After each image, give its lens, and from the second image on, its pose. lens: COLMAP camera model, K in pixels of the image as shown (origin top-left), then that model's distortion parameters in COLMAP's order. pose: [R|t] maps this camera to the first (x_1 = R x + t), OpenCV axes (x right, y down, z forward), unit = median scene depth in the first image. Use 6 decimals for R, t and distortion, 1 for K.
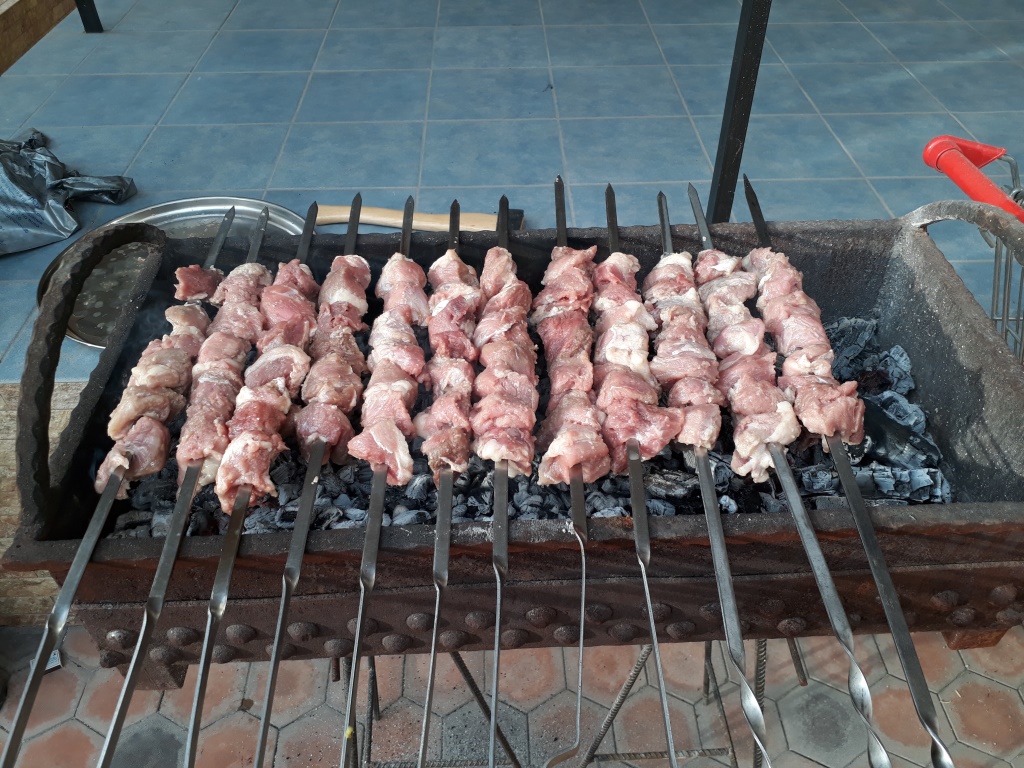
lens RADIAL K [[827.8, 0, 512.0], [0, 827.8, 384.0], [0, 0, 1]] dist [-0.009689, 0.003197]
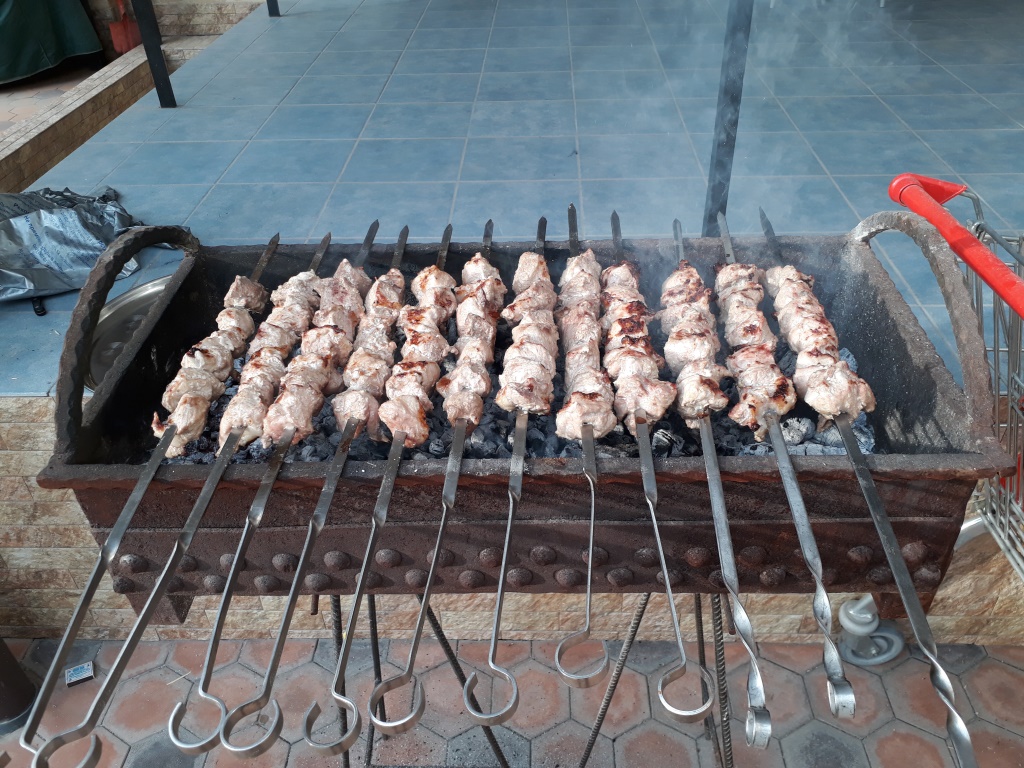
lens RADIAL K [[826.1, 0, 507.0], [0, 826.1, 380.9], [0, 0, 1]] dist [0.005029, -0.016303]
pose [[0.997435, 0.020886, -0.068467, 0.043268], [-0.027623, 0.994706, -0.098981, 0.052084], [0.066037, 0.100619, 0.992731, -0.049276]]
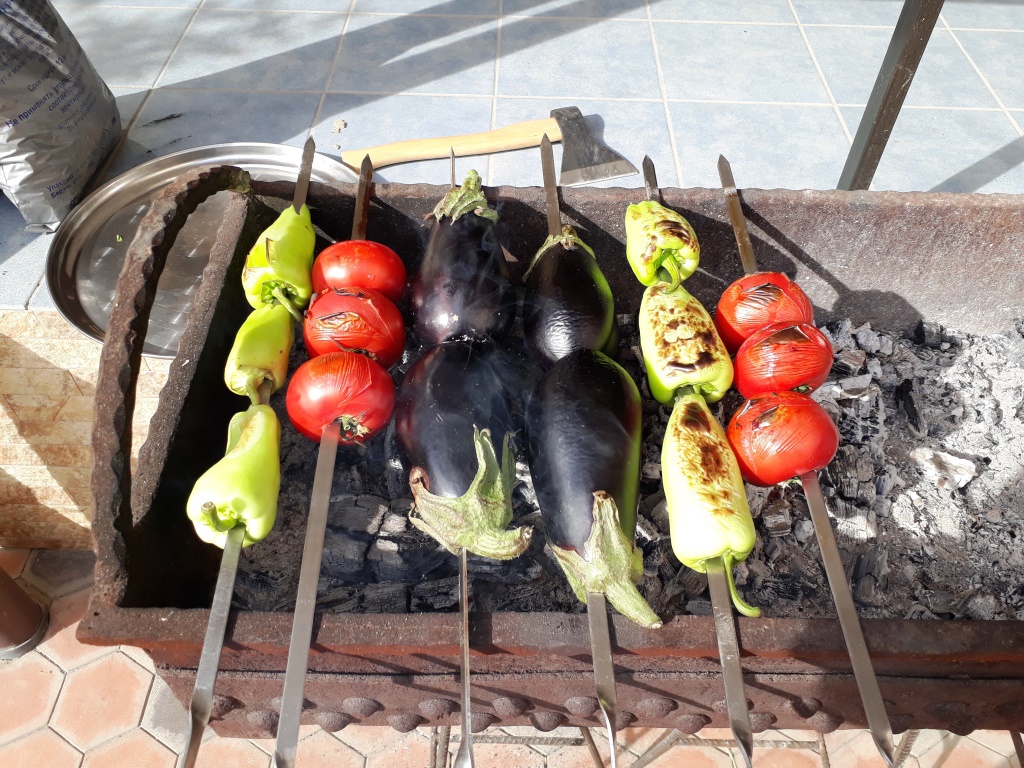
lens RADIAL K [[837.7, 0, 512.0], [0, 837.7, 384.0], [0, 0, 1]] dist [-0.071633, 0.078983]
pose [[0.998579, 0.050161, -0.018011, -0.062049], [-0.047608, 0.991434, 0.121622, -0.039863], [0.023957, -0.120592, 0.992413, 0.079674]]
